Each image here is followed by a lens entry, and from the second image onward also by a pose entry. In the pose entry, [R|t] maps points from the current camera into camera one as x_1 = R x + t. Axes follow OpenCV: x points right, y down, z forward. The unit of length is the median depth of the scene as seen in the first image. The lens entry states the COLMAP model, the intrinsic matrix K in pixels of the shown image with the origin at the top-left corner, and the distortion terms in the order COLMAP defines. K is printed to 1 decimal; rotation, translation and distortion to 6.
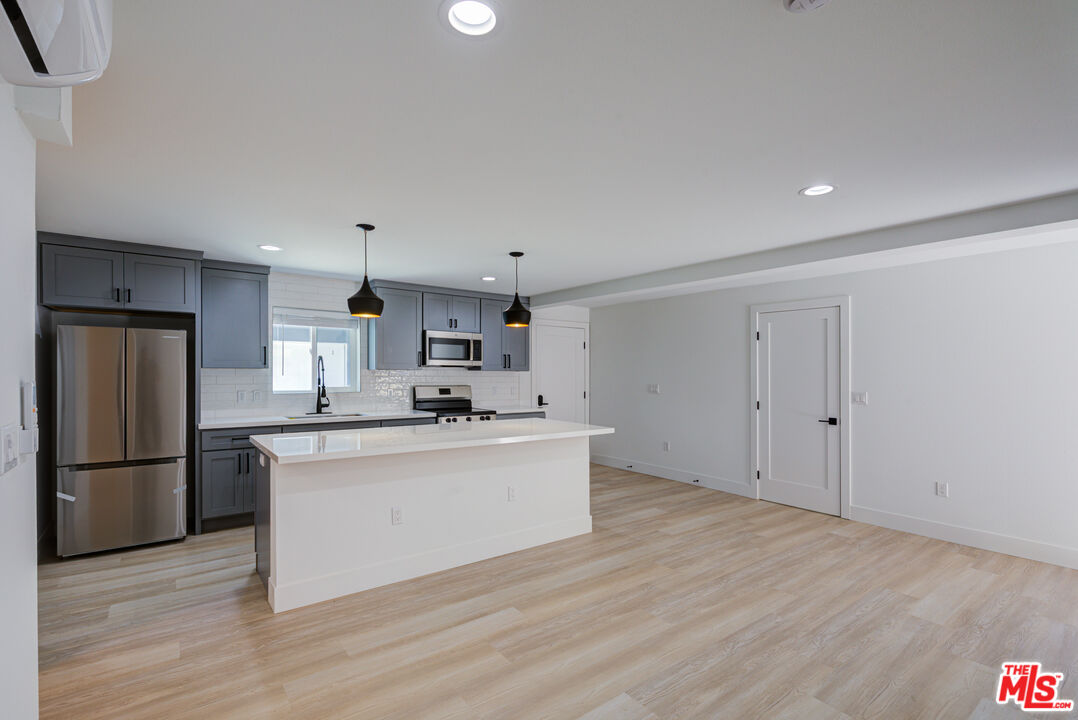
lens RADIAL K [[502.0, 0, 530.5], [0, 502.0, 366.4], [0, 0, 1]] dist [0.022010, -0.007352]
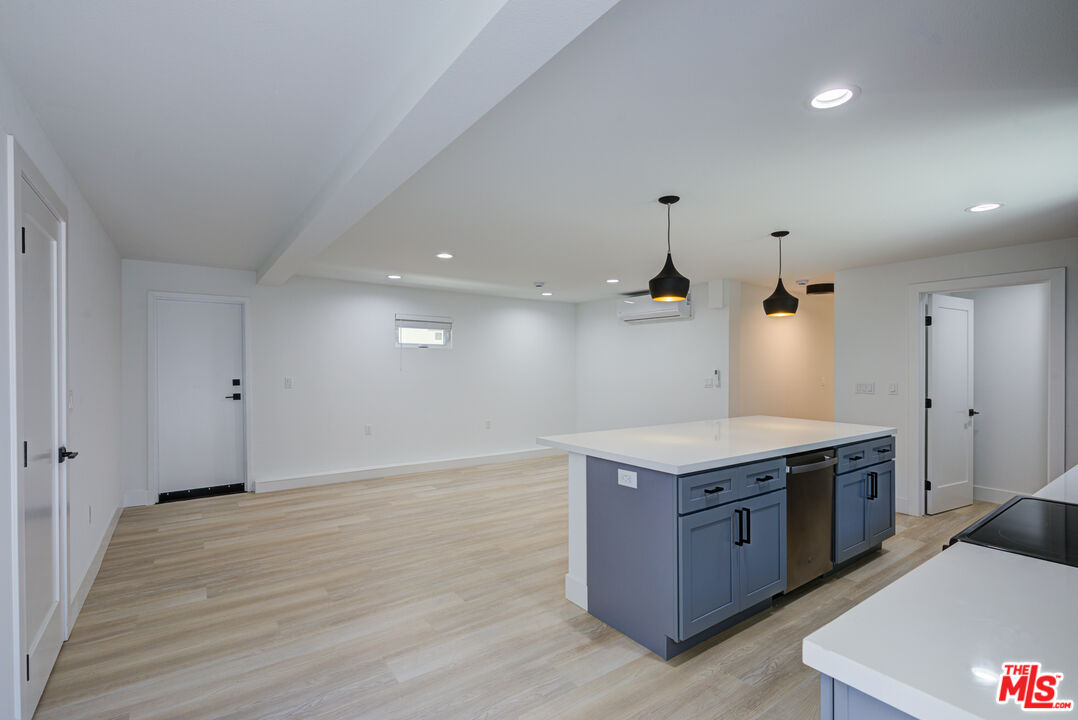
lens RADIAL K [[502.0, 0, 539.8], [0, 502.0, 365.0], [0, 0, 1]] dist [0.022010, -0.007352]
pose [[-0.999774, -0.013296, 0.016598, 0.154371], [-0.013449, 0.999868, -0.009149, 0.022873], [-0.016474, -0.009371, -0.999820, 1.747267]]
